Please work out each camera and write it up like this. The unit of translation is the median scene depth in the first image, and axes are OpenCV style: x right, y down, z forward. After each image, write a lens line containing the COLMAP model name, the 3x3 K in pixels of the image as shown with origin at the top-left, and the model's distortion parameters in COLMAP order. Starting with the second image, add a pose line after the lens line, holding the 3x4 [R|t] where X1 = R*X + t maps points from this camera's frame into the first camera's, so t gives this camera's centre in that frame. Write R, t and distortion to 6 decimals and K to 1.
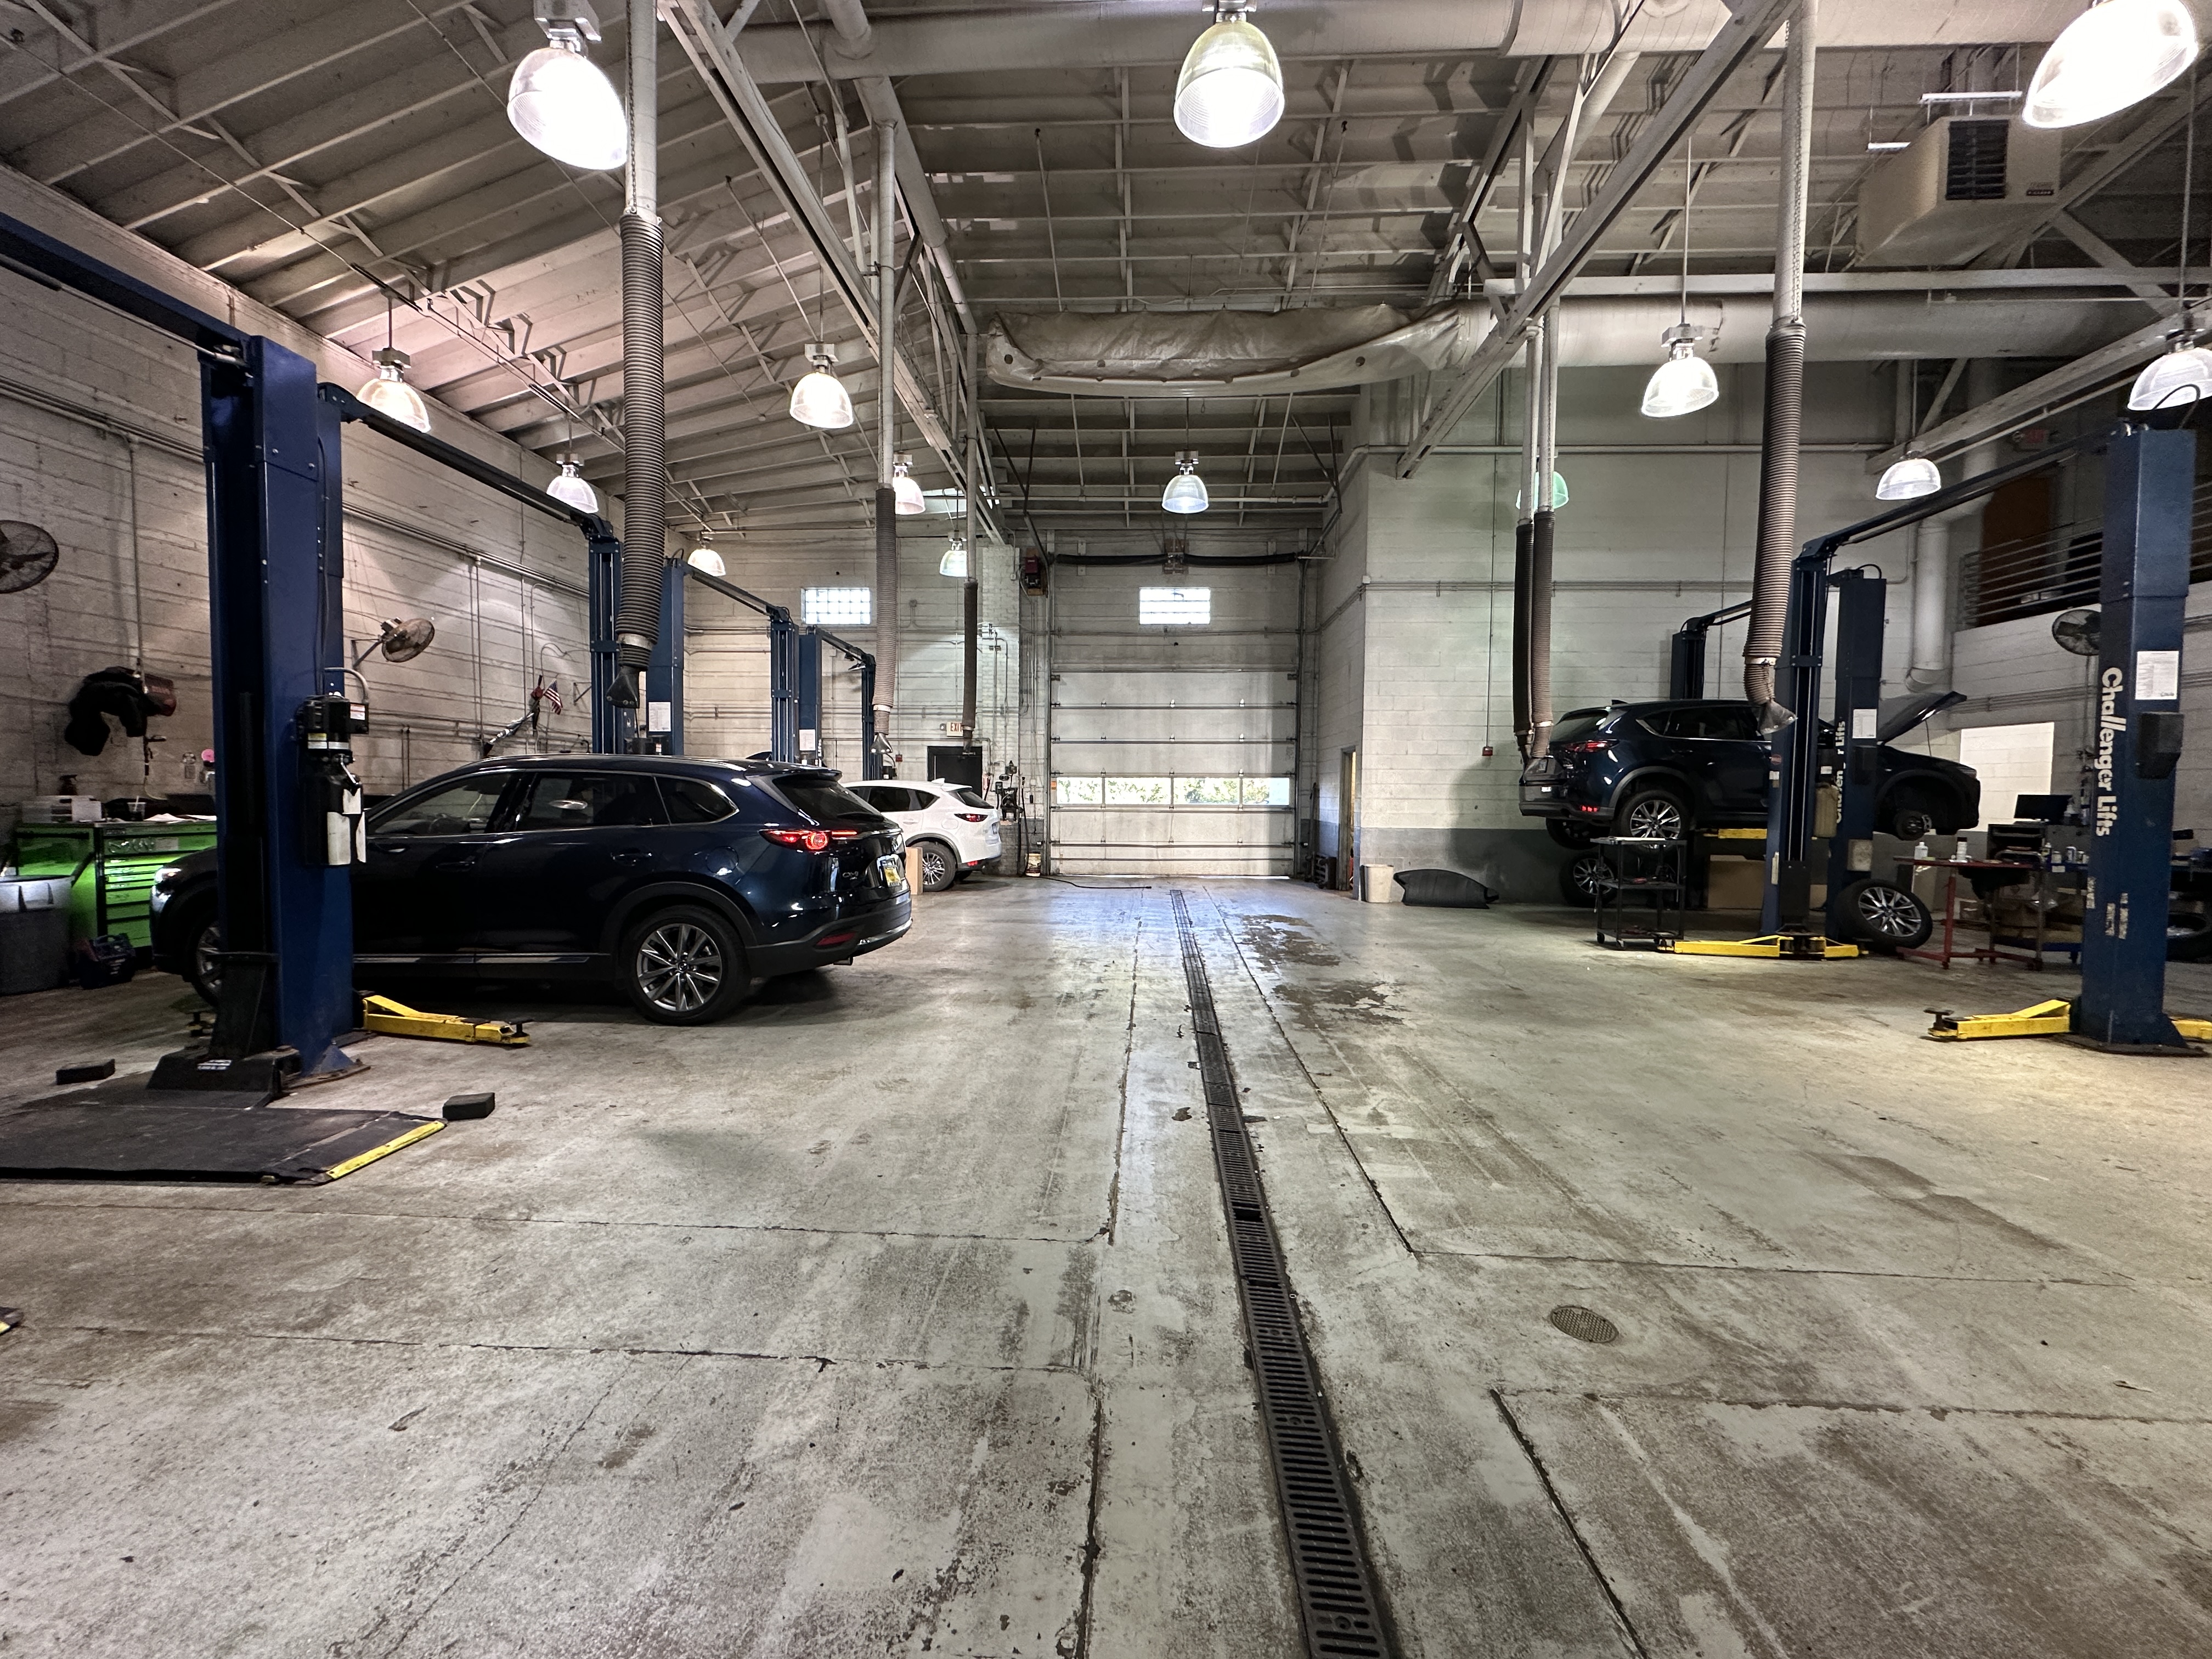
lens RADIAL K [[876.1, 0, 1113.4], [0, 876.1, 829.6], [0, 0, 1]] dist [-0.000562, -0.000085]
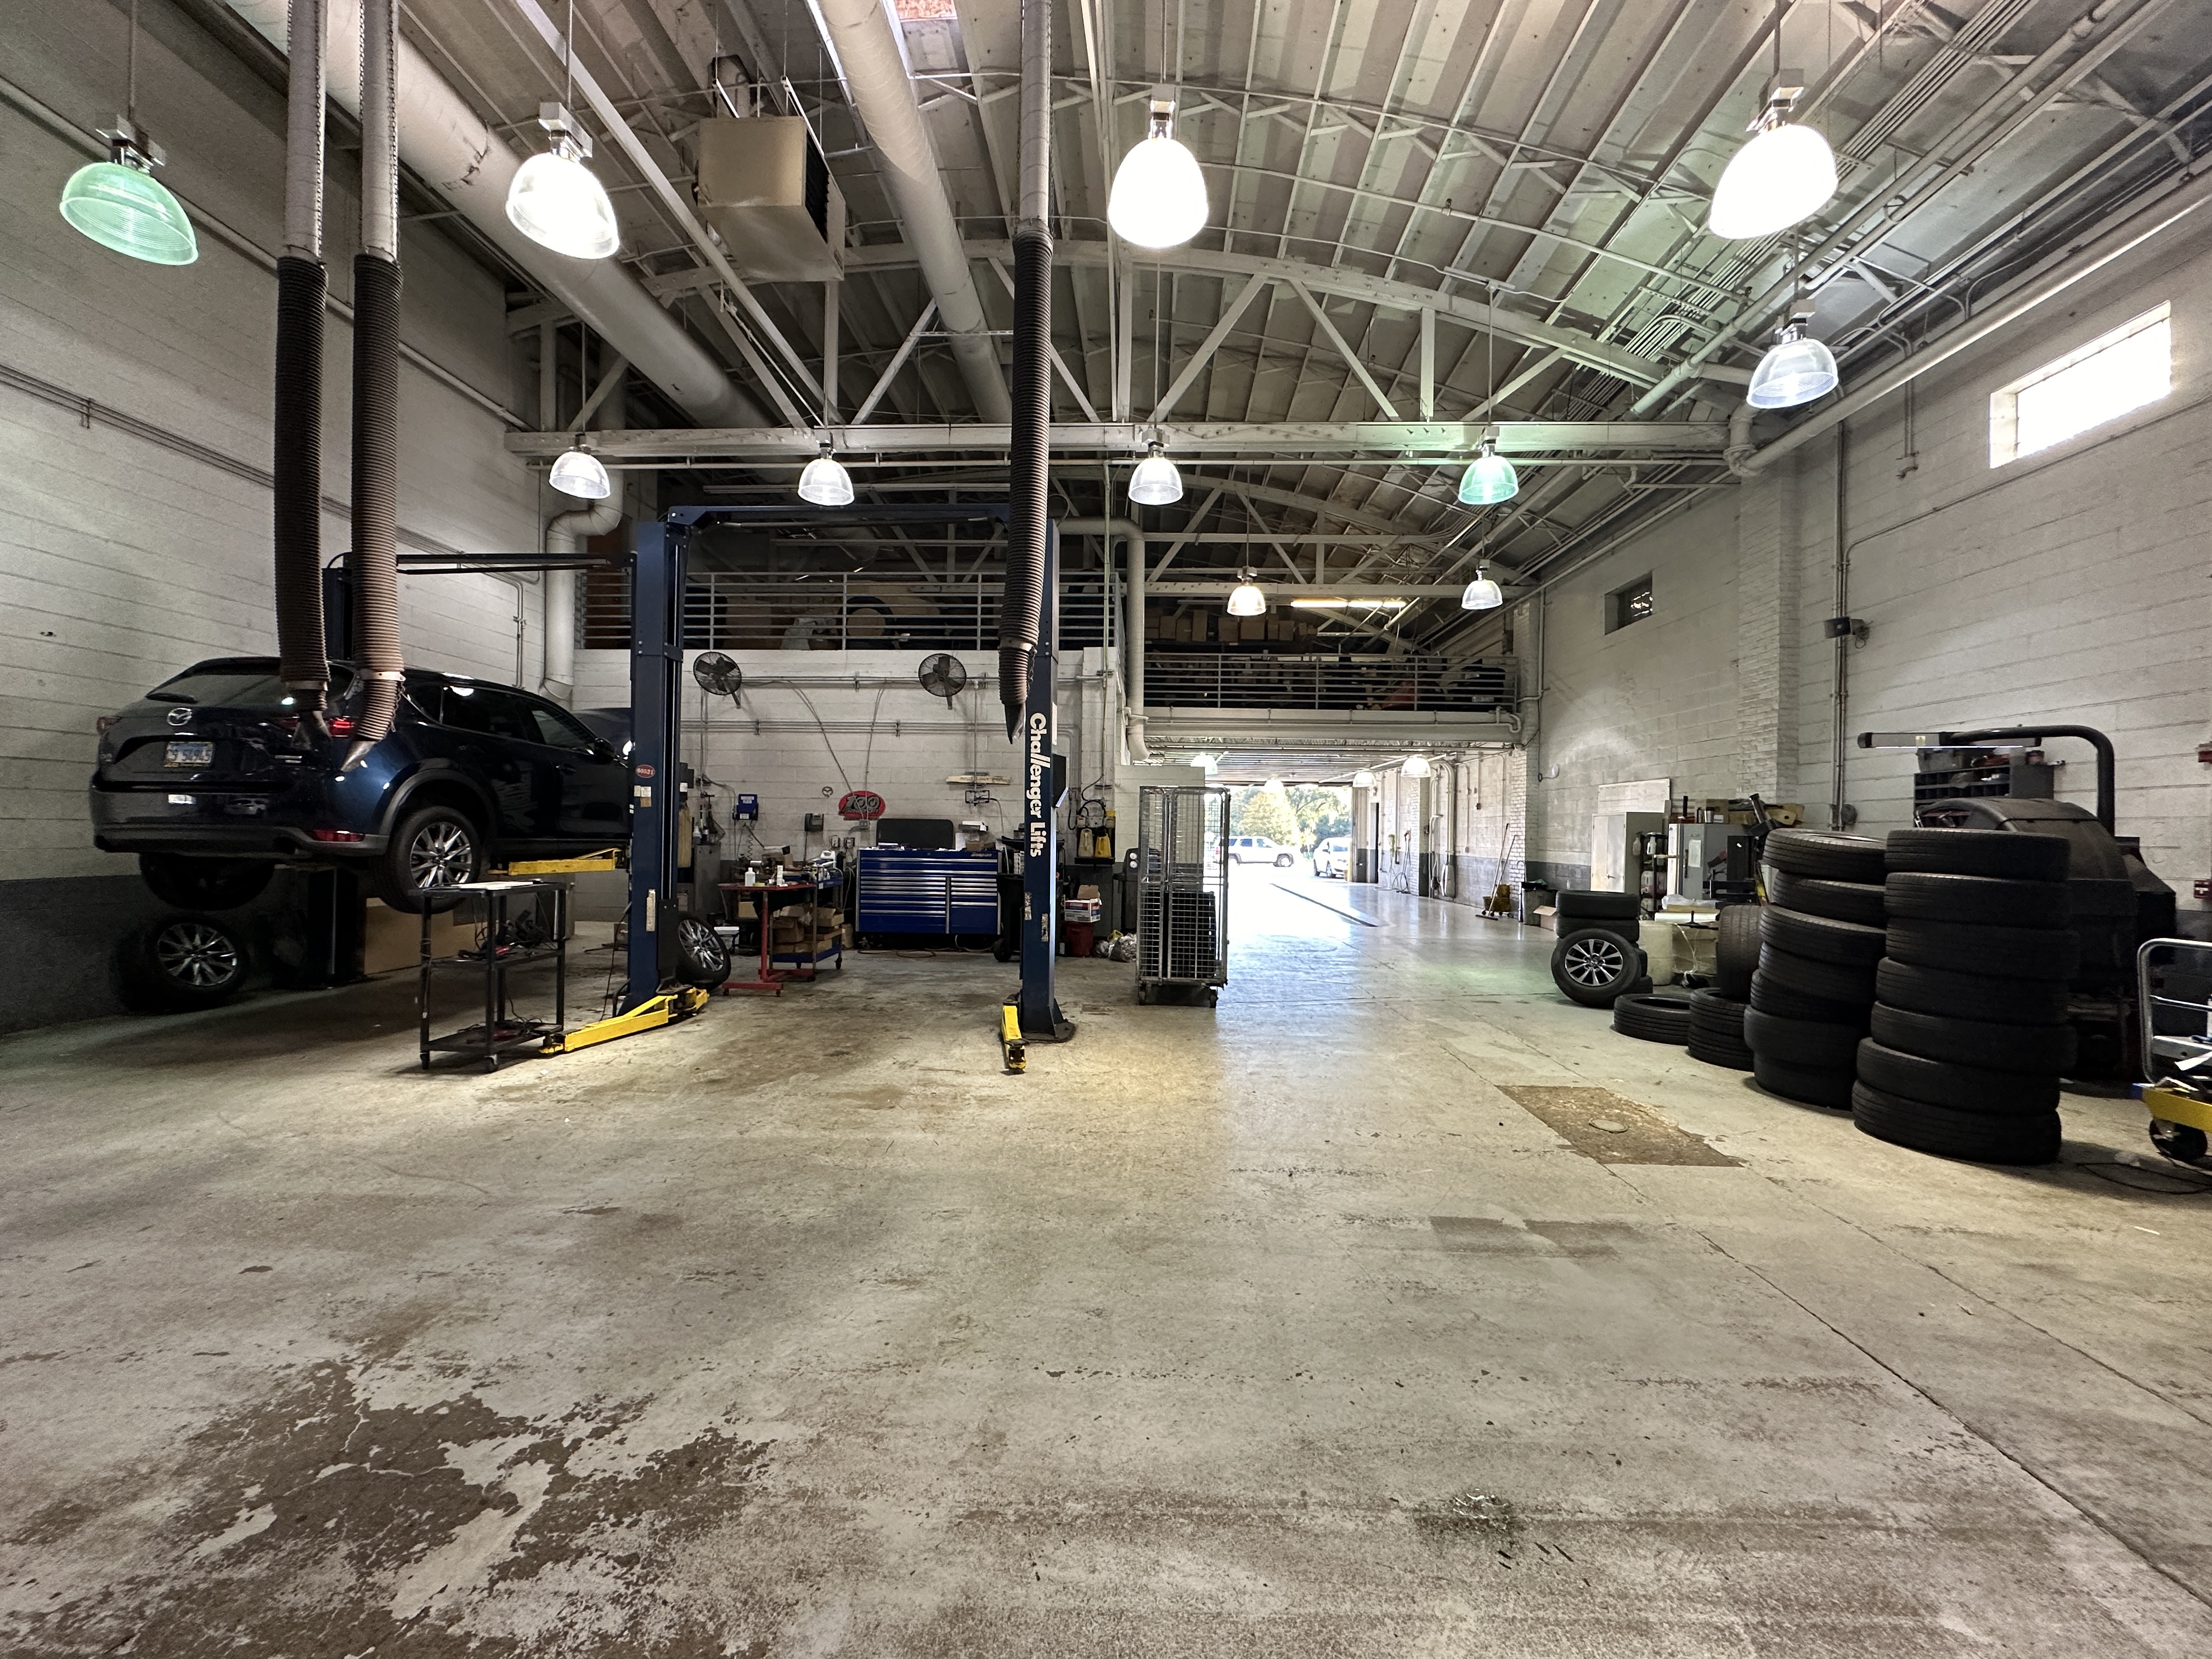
lens RADIAL K [[876.1, 0, 1113.4], [0, 876.1, 829.6], [0, 0, 1]] dist [-0.000562, -0.000085]
pose [[0.005783, -0.008398, 0.999948, -0.033019], [0.027065, 0.999600, 0.008239, -0.035488], [-0.999617, 0.027016, 0.006008, 0.890689]]
